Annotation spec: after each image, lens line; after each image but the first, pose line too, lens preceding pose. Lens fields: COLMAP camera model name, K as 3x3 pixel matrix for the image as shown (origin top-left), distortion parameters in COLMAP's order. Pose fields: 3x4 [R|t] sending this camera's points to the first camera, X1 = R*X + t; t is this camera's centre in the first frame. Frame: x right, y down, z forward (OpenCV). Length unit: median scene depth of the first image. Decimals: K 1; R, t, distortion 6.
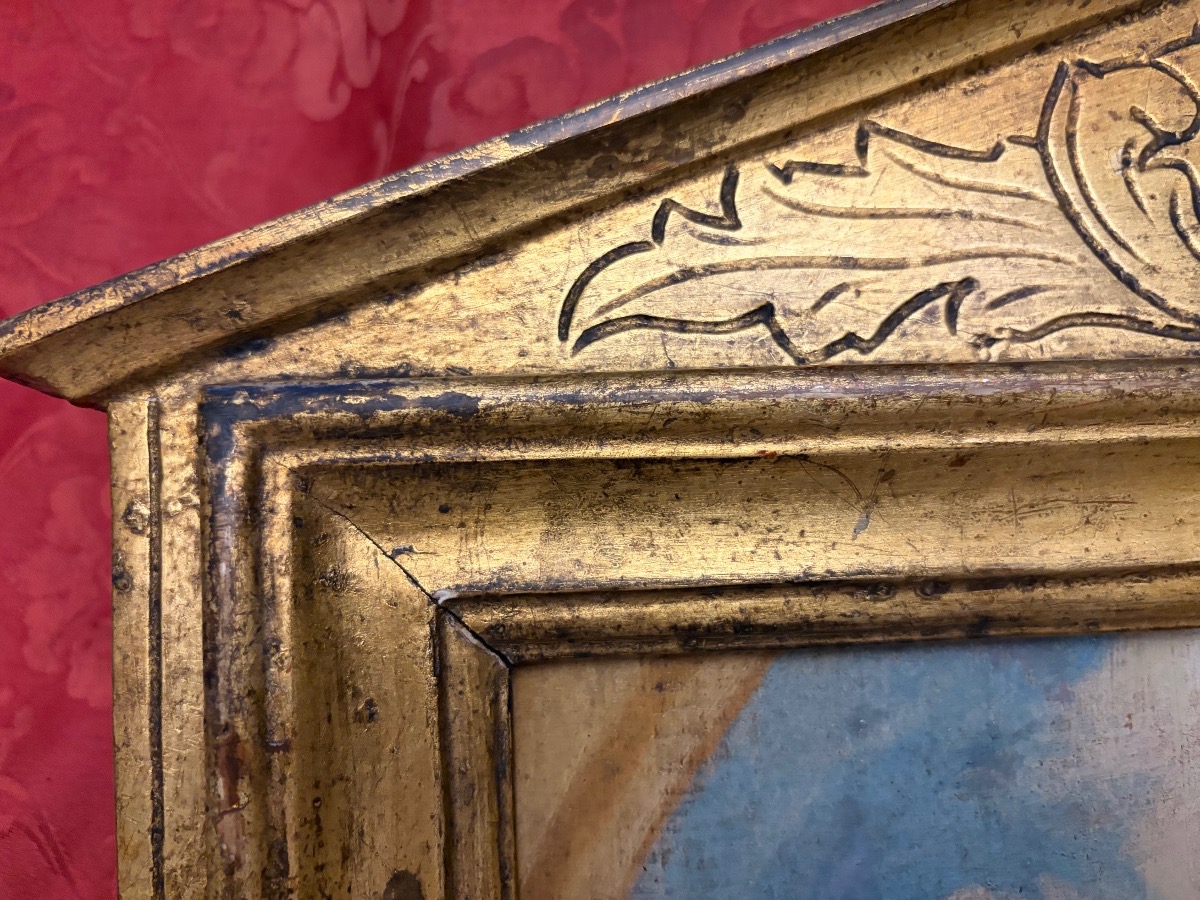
lens RADIAL K [[955.2, 0, 600.6], [0, 955.2, 460.2], [0, 0, 1]] dist [-0.031052, -0.011884]
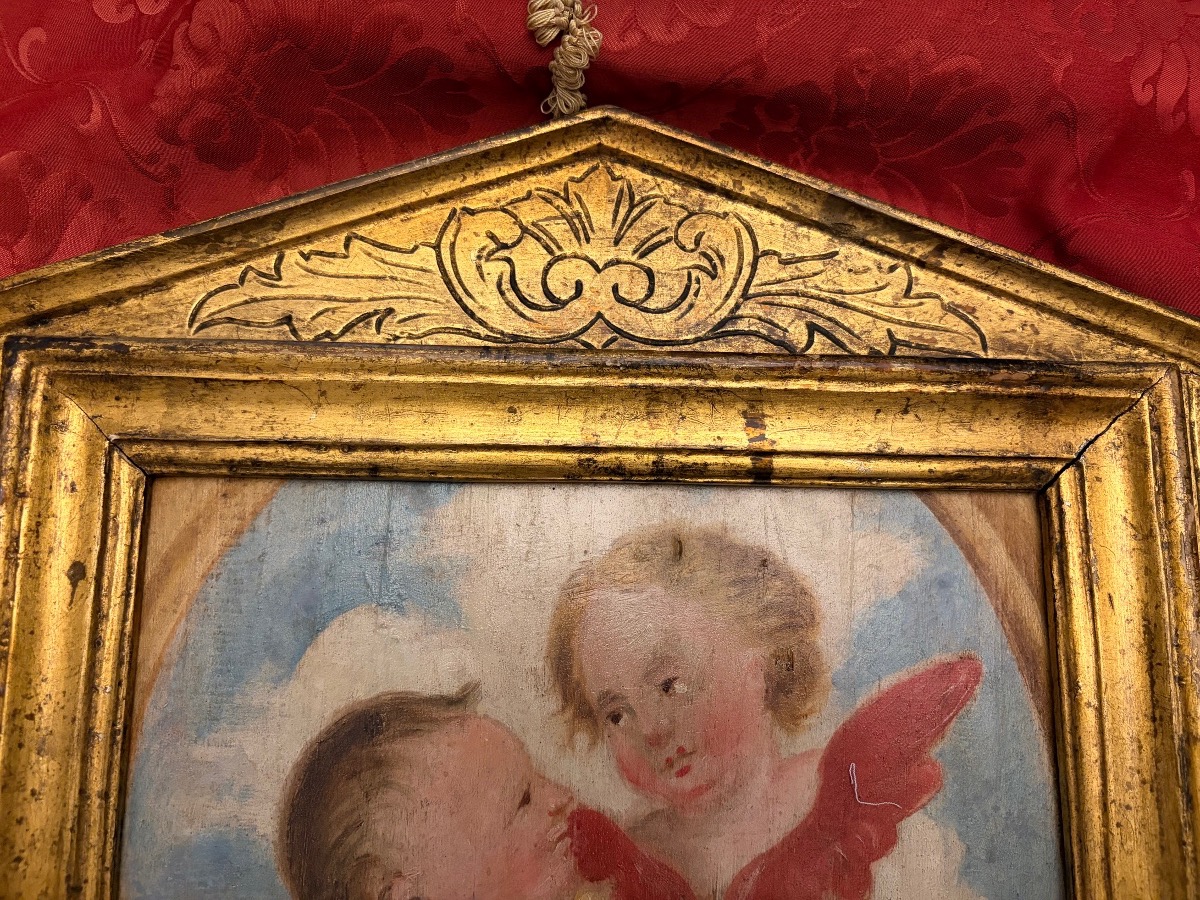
lens RADIAL K [[921.4, 0, 602.9], [0, 921.4, 459.8], [0, 0, 1]] dist [-0.000287, -0.037820]
pose [[0.998872, 0.047338, 0.003855, 0.873342], [-0.046838, 0.995265, -0.085167, 0.294477], [-0.007869, 0.084891, 0.996359, -1.006763]]
